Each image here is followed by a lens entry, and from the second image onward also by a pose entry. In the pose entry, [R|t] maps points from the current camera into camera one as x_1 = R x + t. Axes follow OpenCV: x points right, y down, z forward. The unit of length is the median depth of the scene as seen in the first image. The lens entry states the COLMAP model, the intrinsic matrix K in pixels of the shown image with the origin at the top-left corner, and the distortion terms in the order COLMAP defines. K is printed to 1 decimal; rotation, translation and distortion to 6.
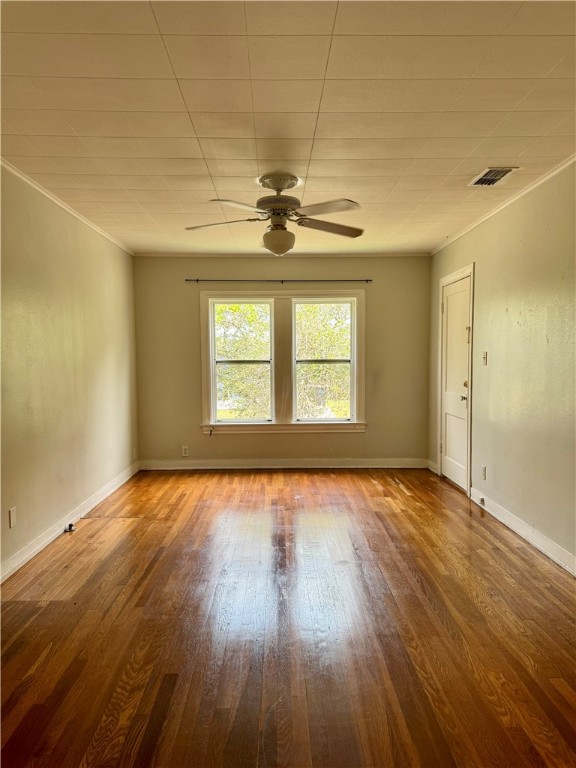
lens RADIAL K [[534.9, 0, 287.6], [0, 534.9, 385.2], [0, 0, 1]] dist [-0.003059, -0.000367]
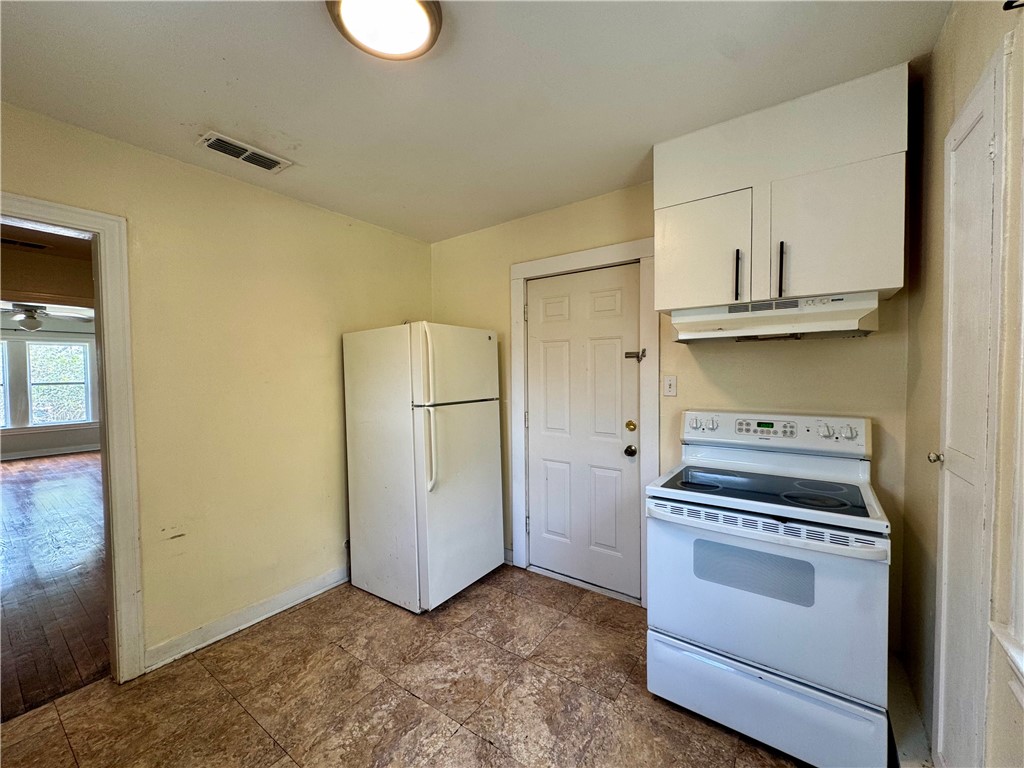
lens RADIAL K [[410.3, 0, 512.3], [0, 410.3, 380.9], [0, 0, 1]] dist [0.000864, 0.000292]
pose [[0.612315, -0.018446, 0.790399, -0.067833], [0.062253, 0.997749, -0.024941, 0.057286], [-0.788159, 0.064477, 0.612085, -0.734825]]
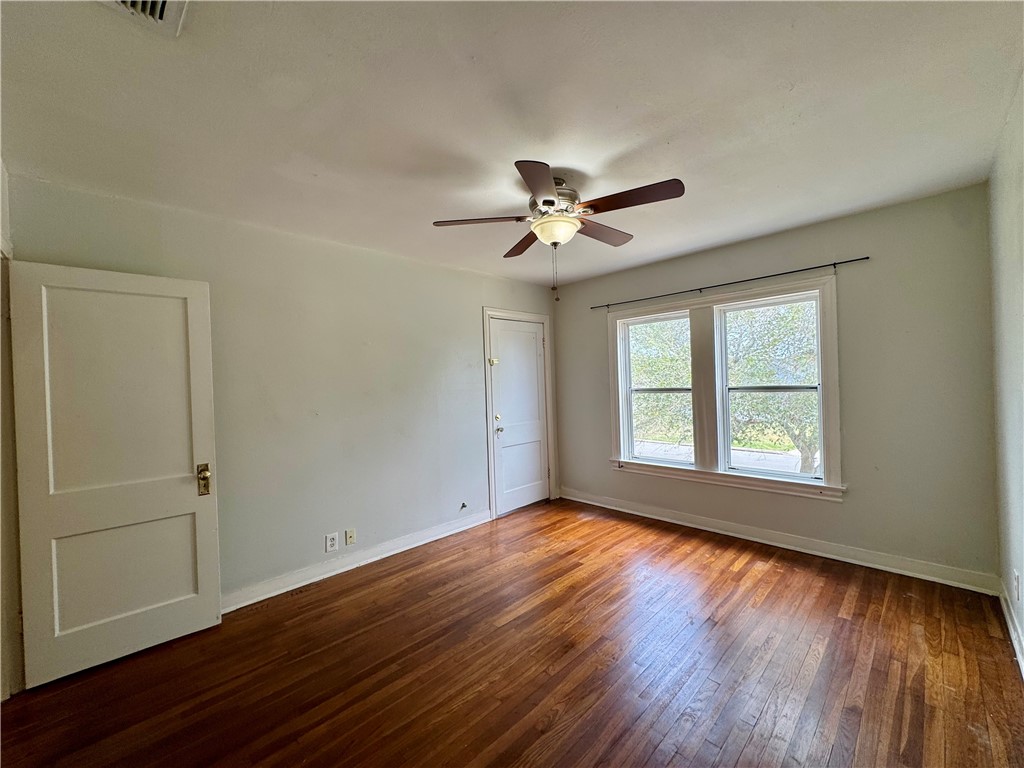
lens RADIAL K [[410.3, 0, 519.2], [0, 410.3, 380.9], [0, 0, 1]] dist [0.000864, 0.000292]
pose [[0.678562, -0.022197, -0.734207, 0.243171], [-0.024770, 0.998283, -0.053074, -0.018496], [0.734125, 0.054200, 0.676848, 0.404670]]
